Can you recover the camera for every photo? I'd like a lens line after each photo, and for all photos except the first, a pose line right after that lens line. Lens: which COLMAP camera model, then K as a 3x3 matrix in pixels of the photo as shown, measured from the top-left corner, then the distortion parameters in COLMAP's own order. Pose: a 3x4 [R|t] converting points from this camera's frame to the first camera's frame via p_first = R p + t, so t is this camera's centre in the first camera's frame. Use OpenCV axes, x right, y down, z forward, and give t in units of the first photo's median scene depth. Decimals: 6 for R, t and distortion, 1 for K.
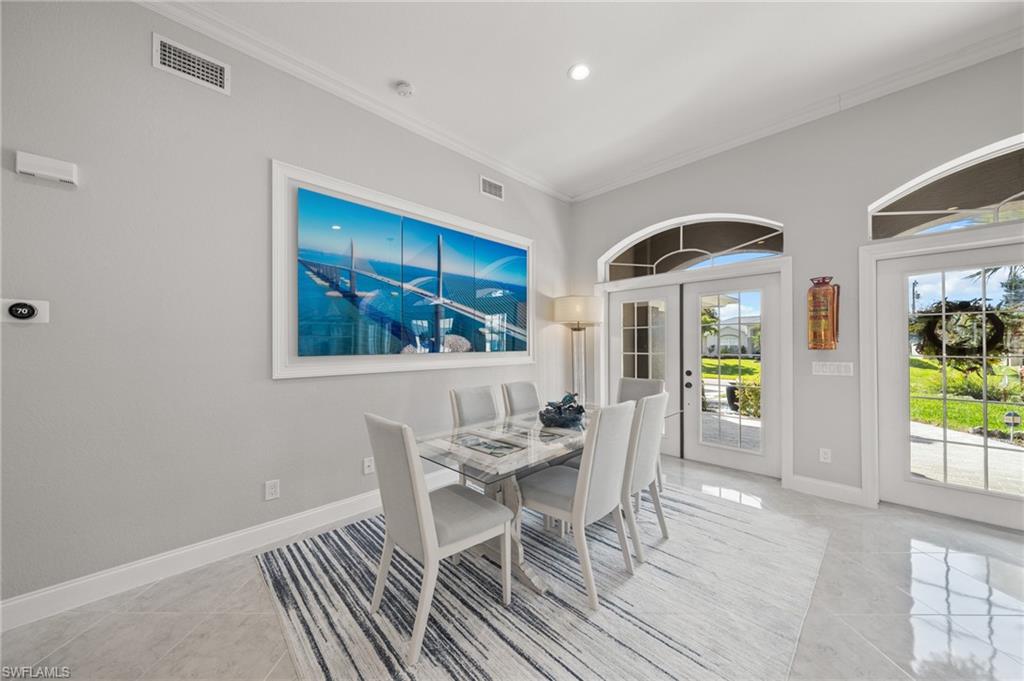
lens RADIAL K [[350.5, 0, 508.3], [0, 350.5, 344.3], [0, 0, 1]] dist [-0.001388, -0.000356]
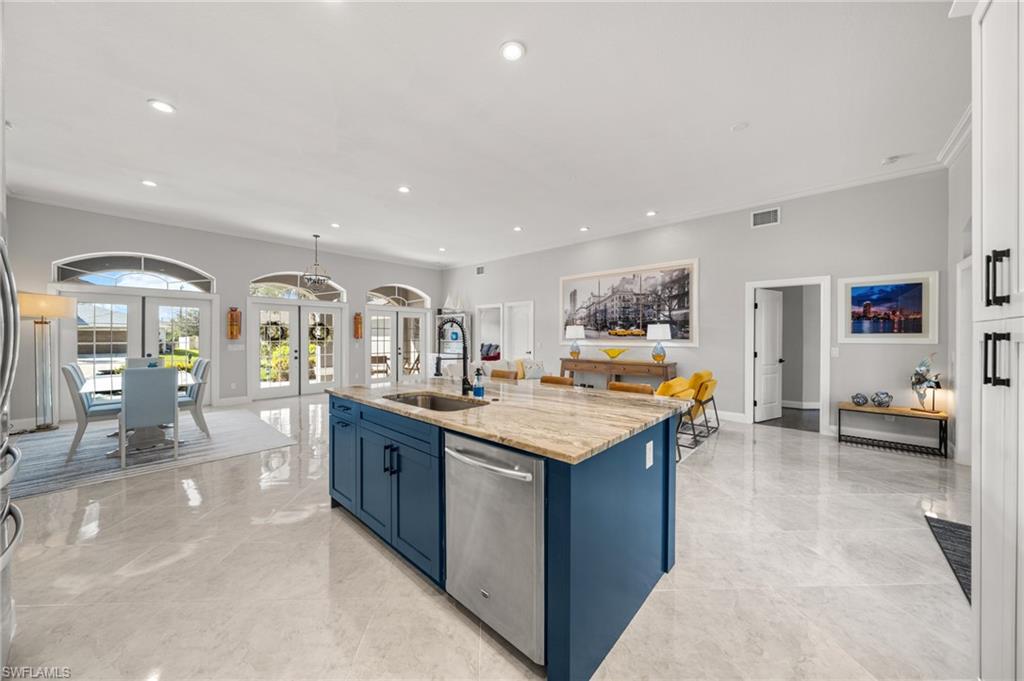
lens RADIAL K [[350.5, 0, 507.6], [0, 350.5, 338.9], [0, 0, 1]] dist [-0.001388, -0.000356]
pose [[-0.066558, -0.002264, 0.997780, -1.492481], [-0.000645, 0.999997, 0.002226, 0.007952], [-0.997782, -0.000495, -0.066559, -0.623810]]
